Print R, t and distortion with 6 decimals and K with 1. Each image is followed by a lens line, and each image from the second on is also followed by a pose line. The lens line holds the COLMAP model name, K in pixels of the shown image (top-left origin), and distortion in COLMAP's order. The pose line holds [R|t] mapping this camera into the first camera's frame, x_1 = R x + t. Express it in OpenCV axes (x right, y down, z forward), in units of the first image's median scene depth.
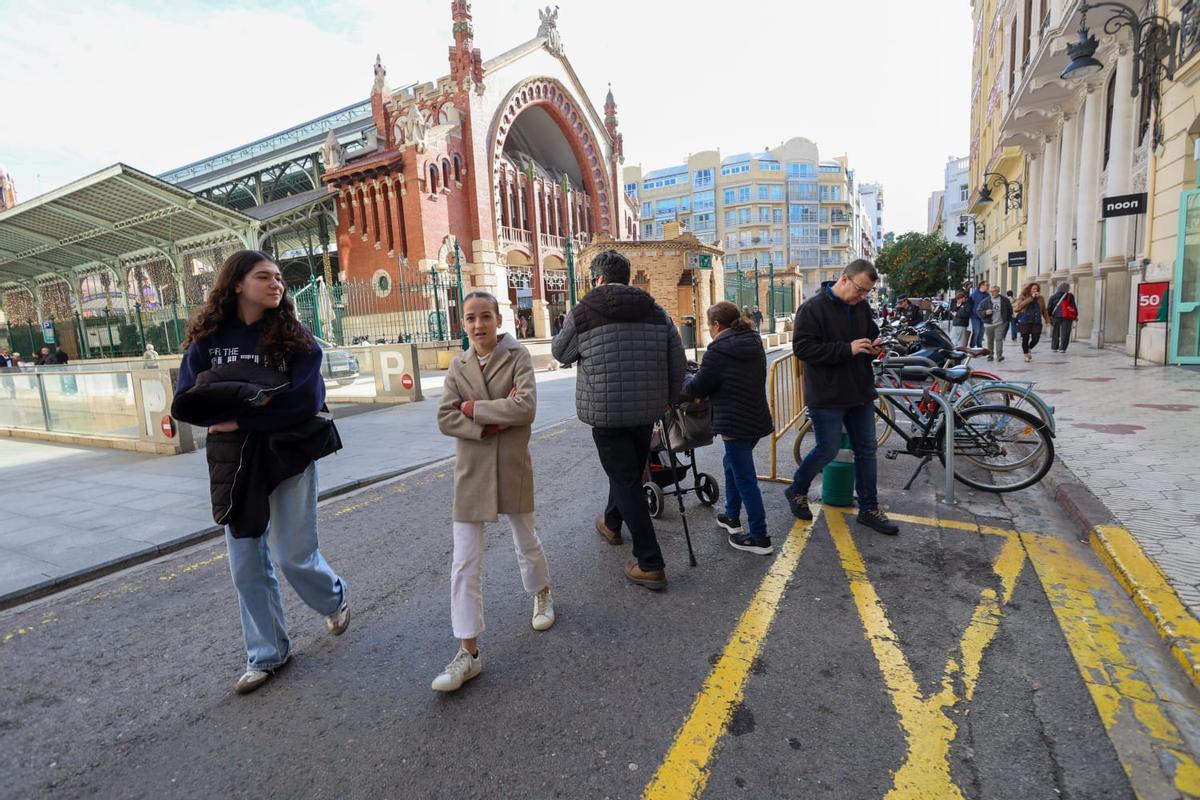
lens RADIAL K [[552.8, 0, 599.6], [0, 552.8, 386.6], [0, 0, 1]] dist [-0.002174, 0.000297]
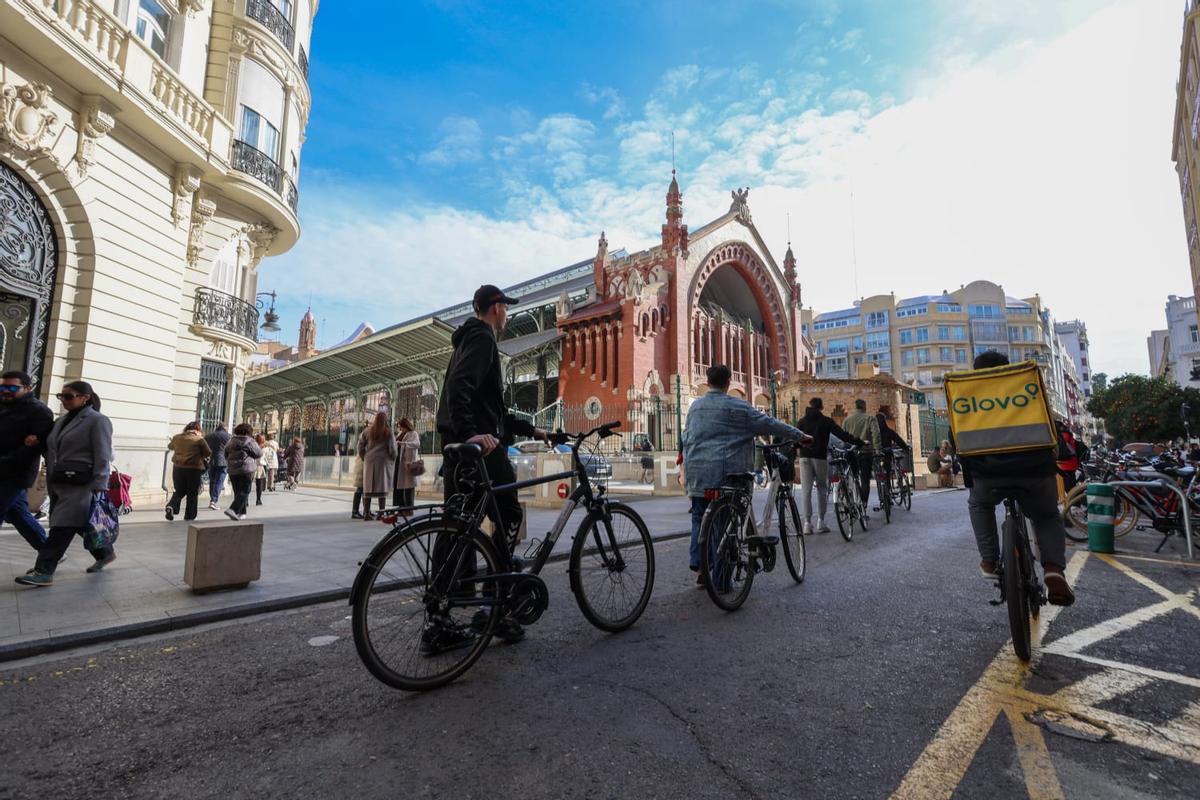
lens RADIAL K [[552.8, 0, 599.6], [0, 552.8, 386.6], [0, 0, 1]] dist [-0.002174, 0.000297]
pose [[0.964643, 0.025755, -0.262298, -0.064250], [-0.086399, 0.971121, -0.222393, 0.027668], [0.248995, 0.237193, 0.939011, -0.109568]]
